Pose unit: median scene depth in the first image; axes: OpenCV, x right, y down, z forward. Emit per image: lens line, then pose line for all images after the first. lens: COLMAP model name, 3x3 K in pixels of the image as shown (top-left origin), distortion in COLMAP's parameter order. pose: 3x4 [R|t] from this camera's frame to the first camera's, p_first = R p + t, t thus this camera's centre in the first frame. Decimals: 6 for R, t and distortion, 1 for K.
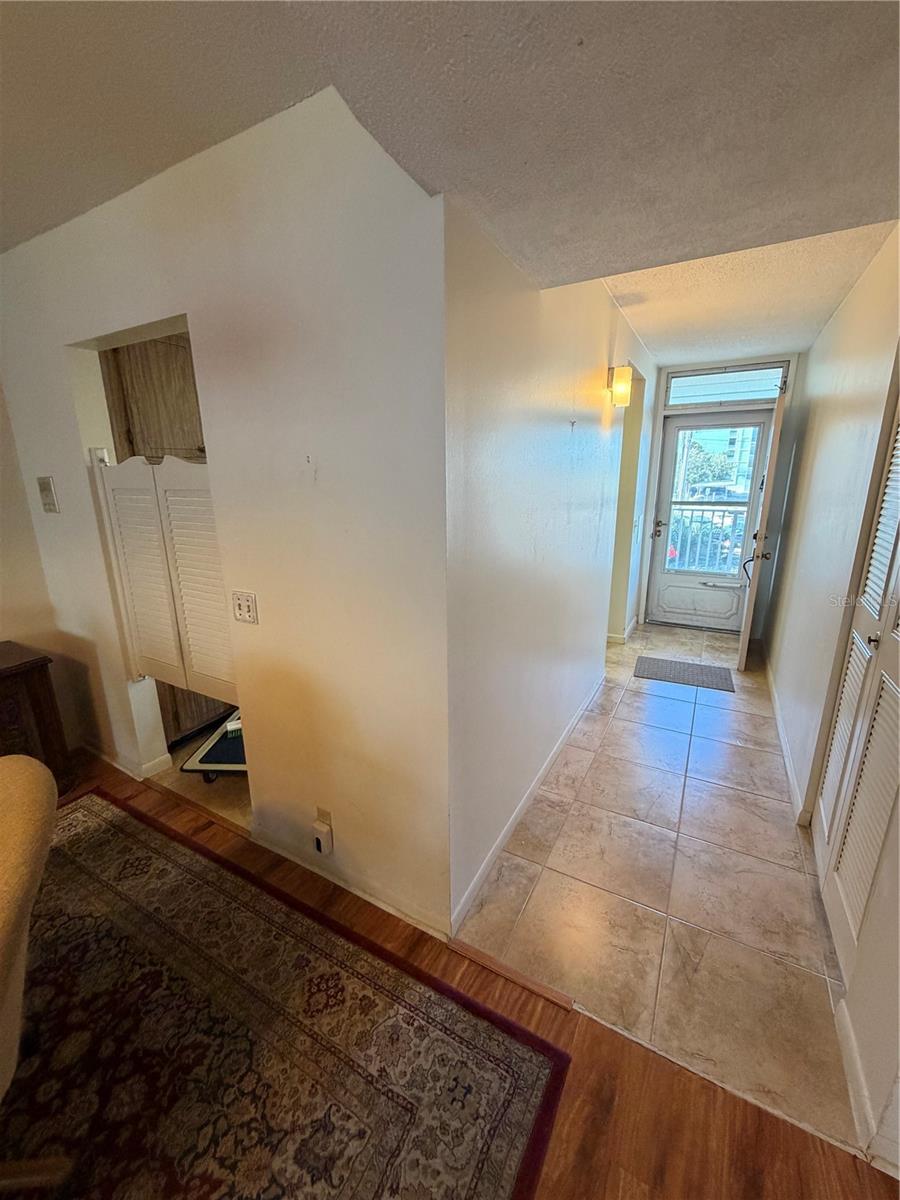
lens RADIAL K [[479.9, 0, 450.0], [0, 479.9, 600.0], [0, 0, 1]] dist [0.000054, -0.000069]
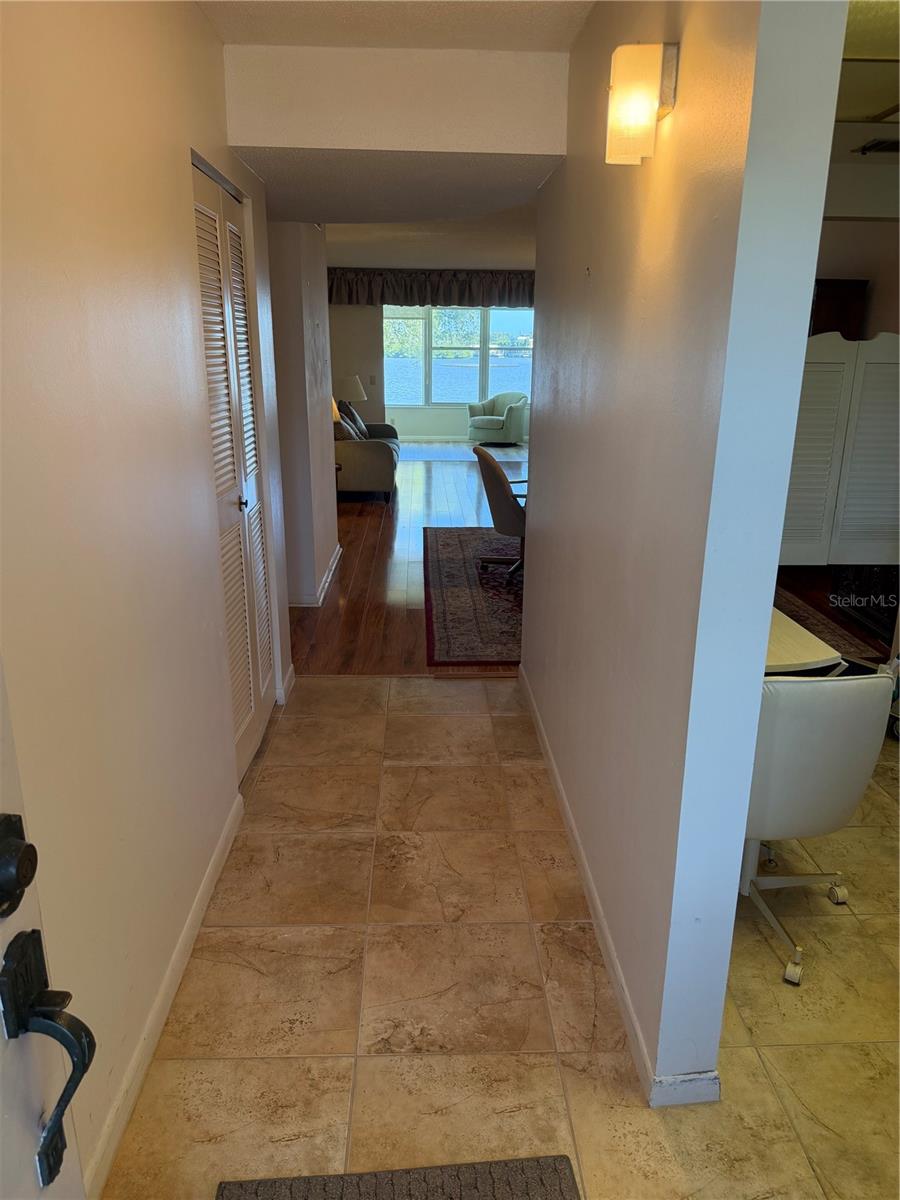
lens RADIAL K [[827.3, 0, 450.0], [0, 827.3, 600.0], [0, 0, 1]] dist [0.098812, -0.152325]
pose [[-0.856473, 0.150016, -0.493912, 0.562596], [-0.134888, 0.858548, 0.494671, -0.284550], [0.498256, 0.490296, -0.715088, 1.048392]]
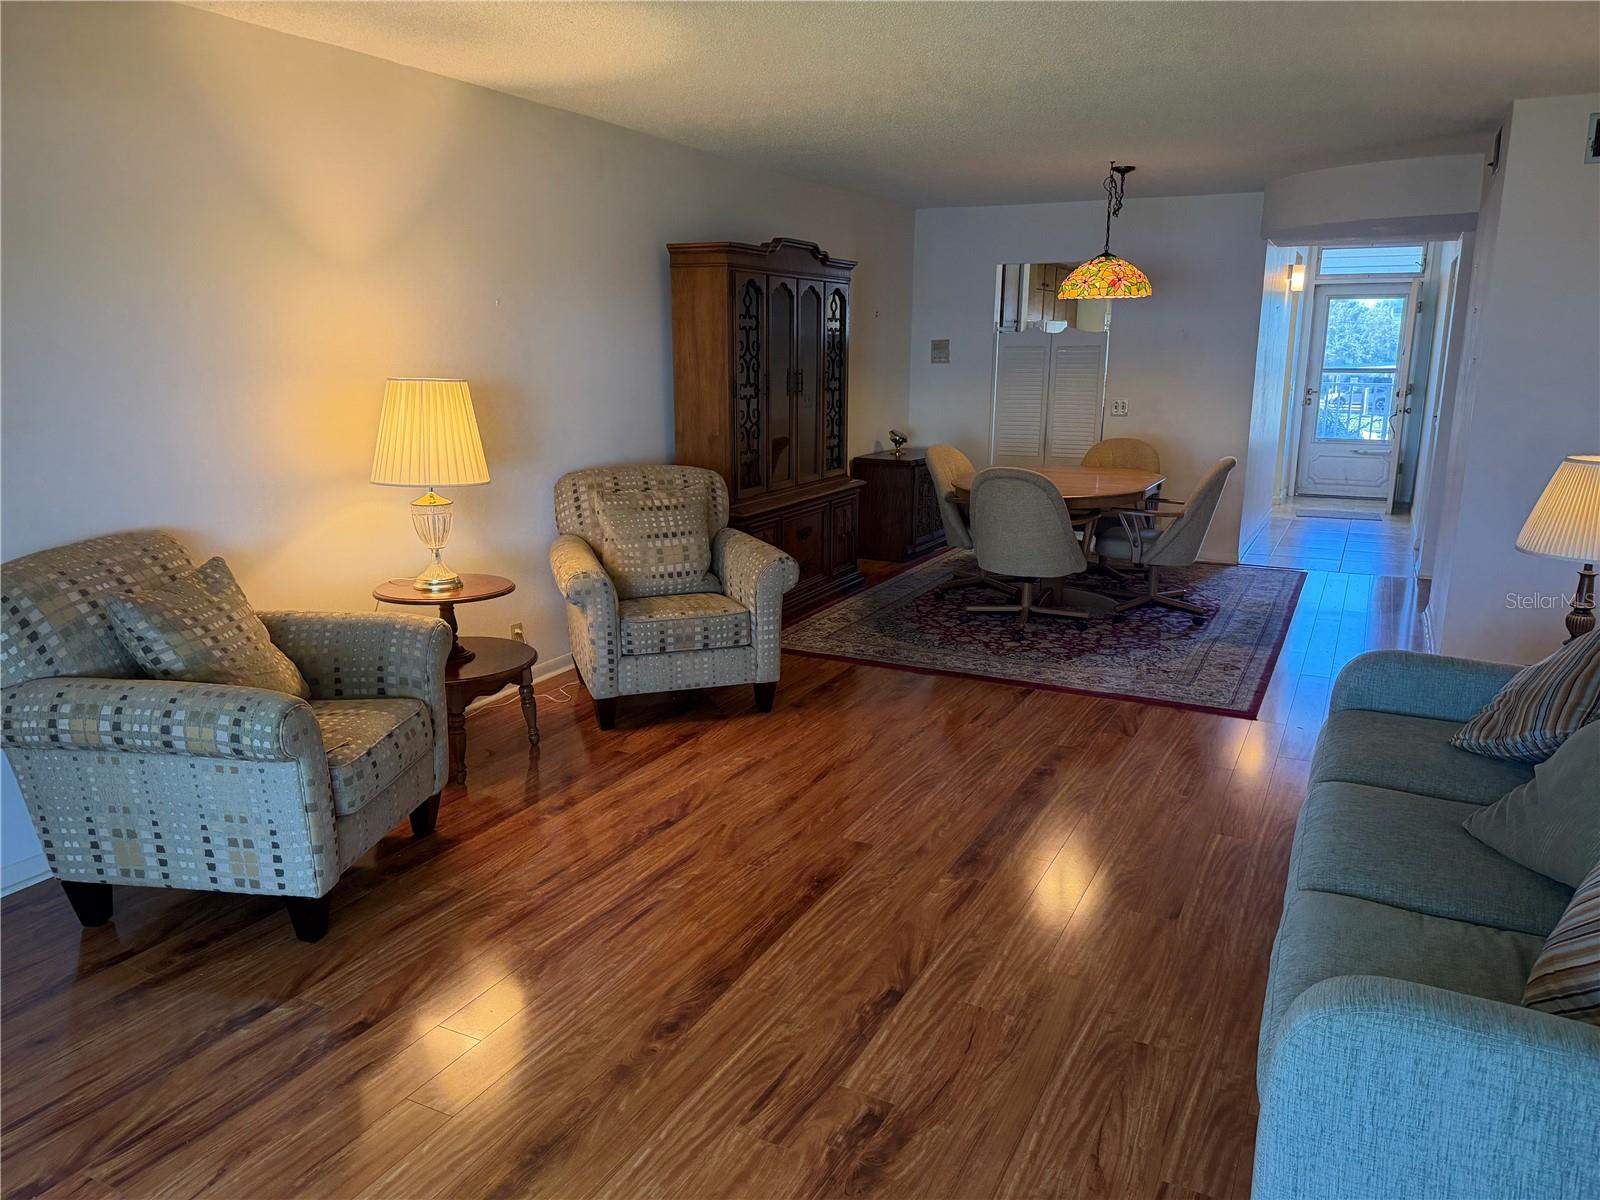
lens RADIAL K [[1103.0, 0, 800.0], [0, 1103.0, 600.0], [0, 0, 1]] dist [0.098812, -0.152325]
pose [[0.999535, 0.003106, 0.030333, -0.789855], [-0.002199, 0.999551, -0.029895, 0.395648], [-0.030412, 0.029815, 0.999093, -1.458206]]
